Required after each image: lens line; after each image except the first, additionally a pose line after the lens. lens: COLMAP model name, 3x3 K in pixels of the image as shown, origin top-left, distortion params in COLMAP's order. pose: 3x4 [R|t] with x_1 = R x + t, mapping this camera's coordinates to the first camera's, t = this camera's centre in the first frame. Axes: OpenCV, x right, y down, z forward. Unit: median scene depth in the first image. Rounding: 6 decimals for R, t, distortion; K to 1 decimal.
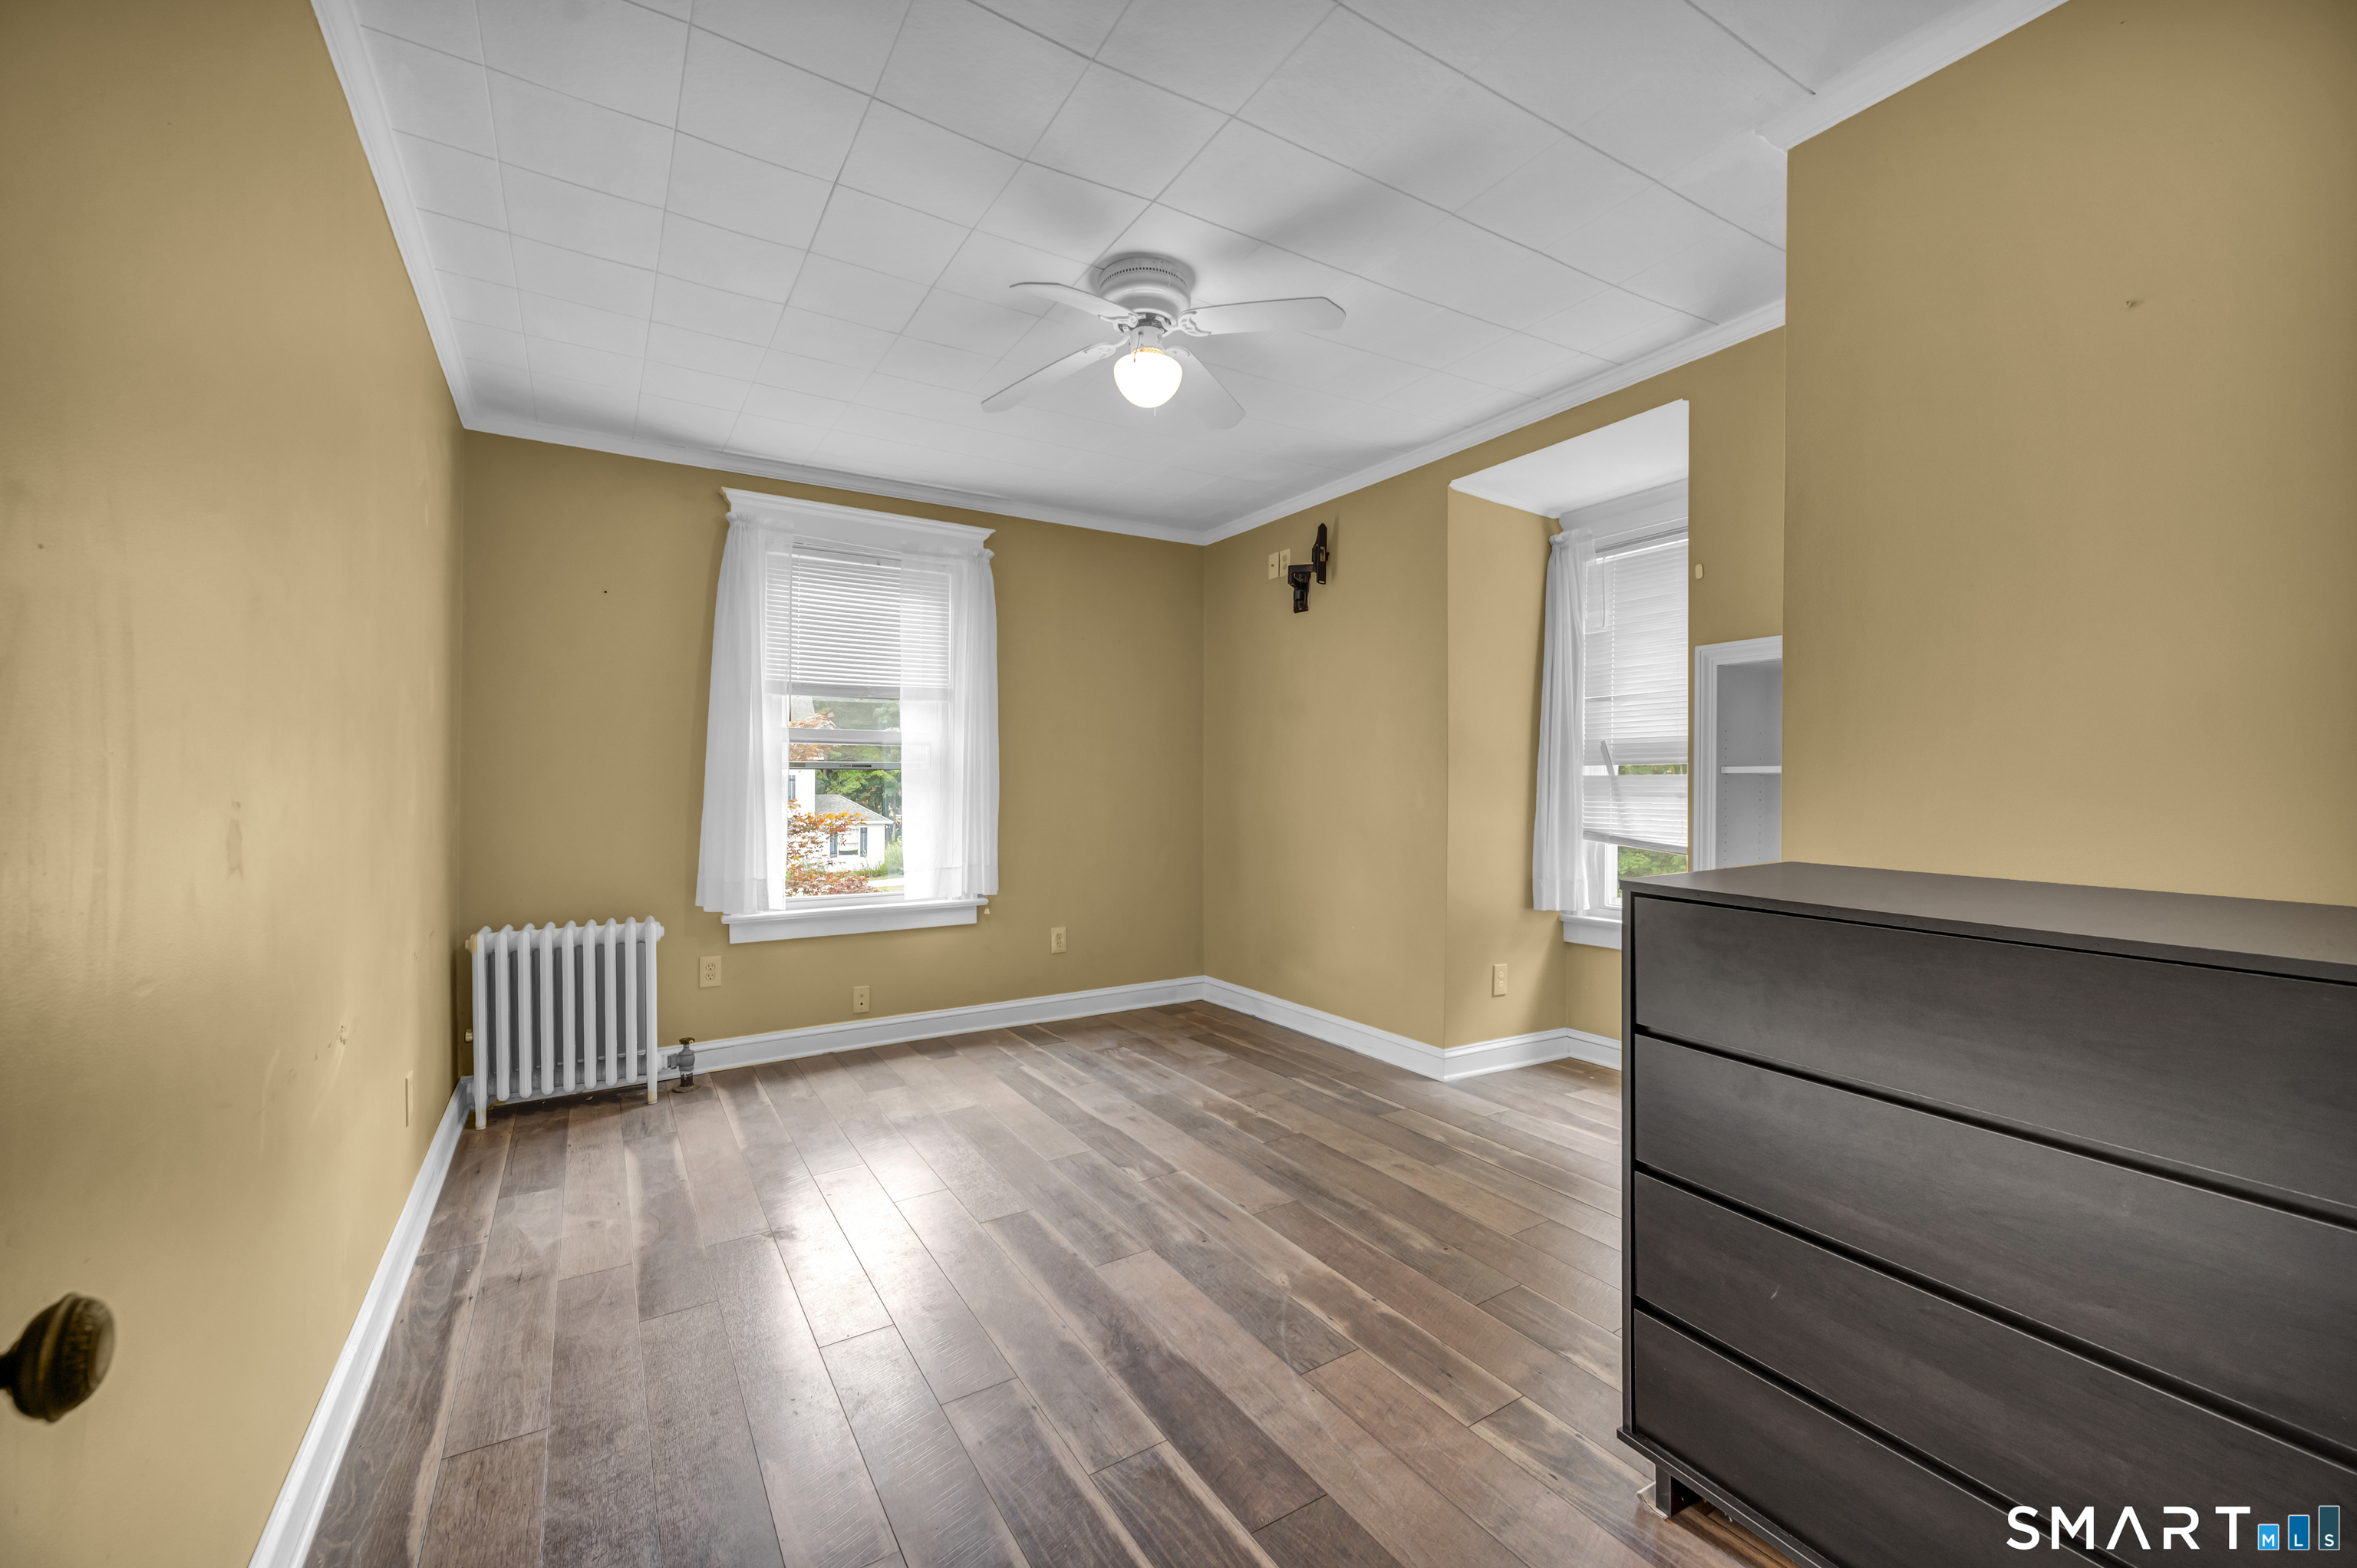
lens RADIAL K [[964.6, 0, 1180.6], [0, 964.6, 779.5], [0, 0, 1]] dist [-0.002149, 0.000251]
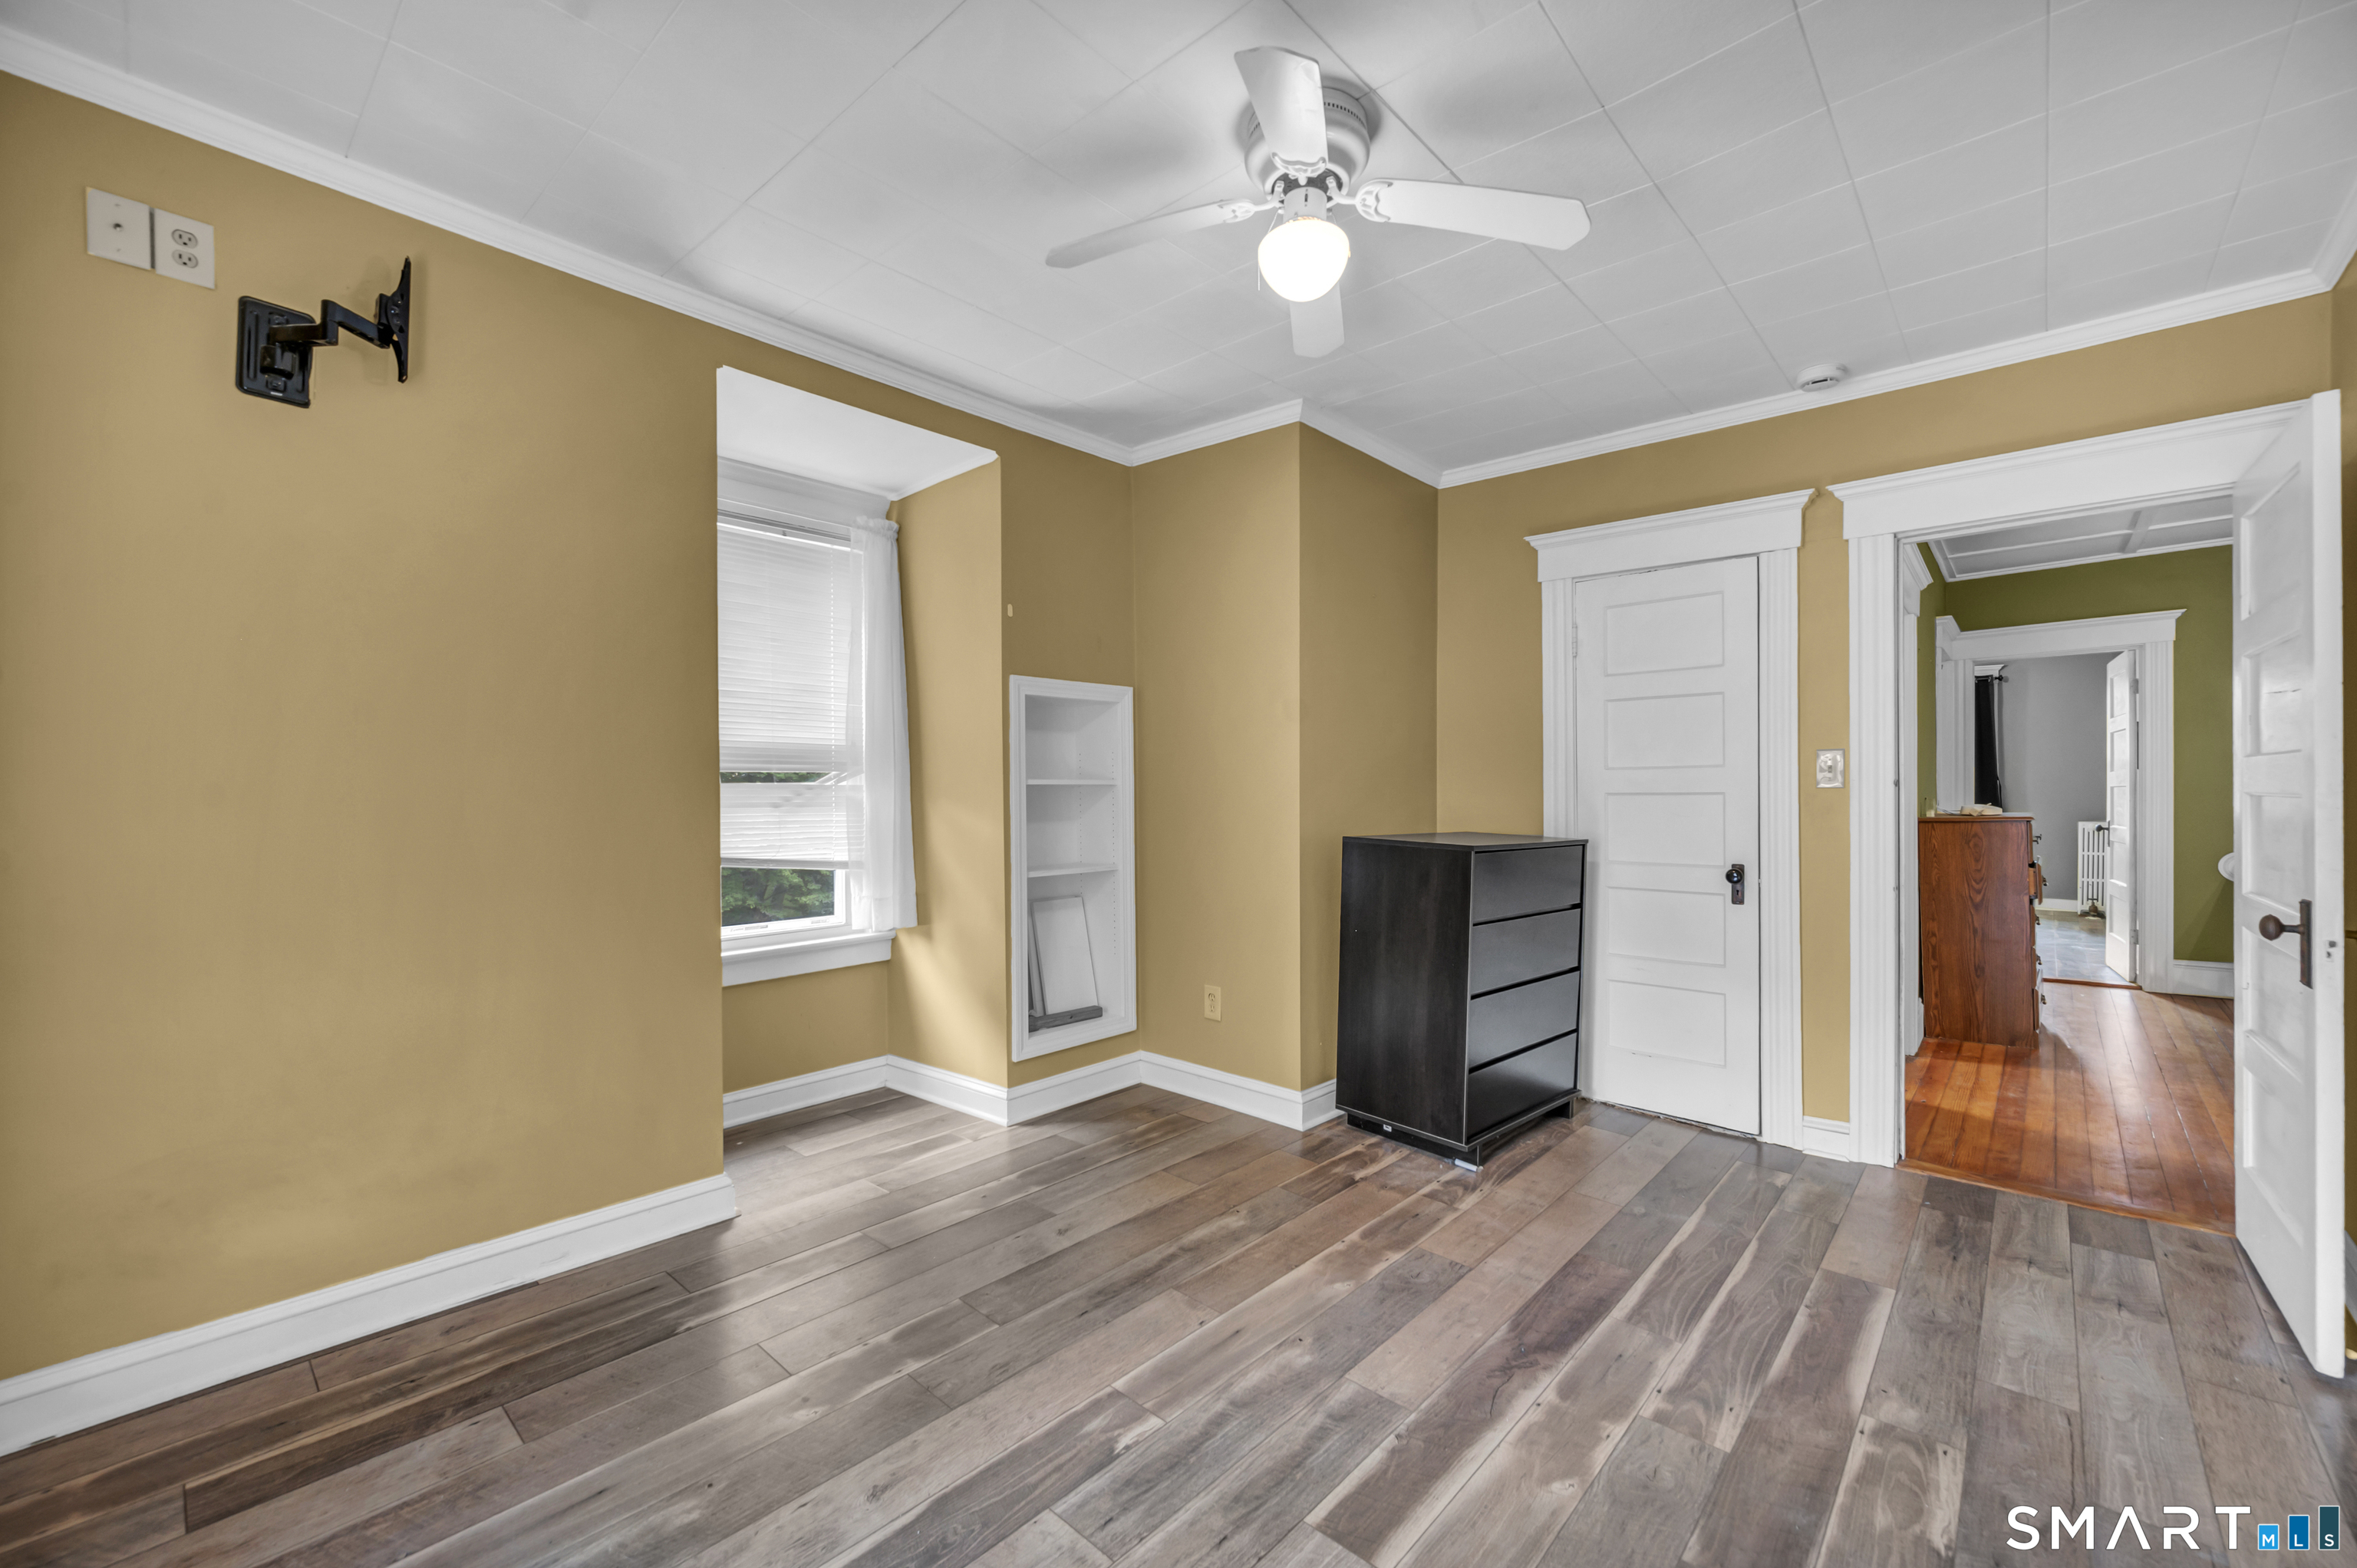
lens RADIAL K [[964.6, 0, 1177.7], [0, 964.6, 796.0], [0, 0, 1]] dist [-0.002149, 0.000251]
pose [[-0.283147, -0.007402, 0.959048, -0.720555], [-0.003054, 0.999972, 0.006816, -0.001316], [-0.959072, -0.000999, -0.283162, 1.290917]]
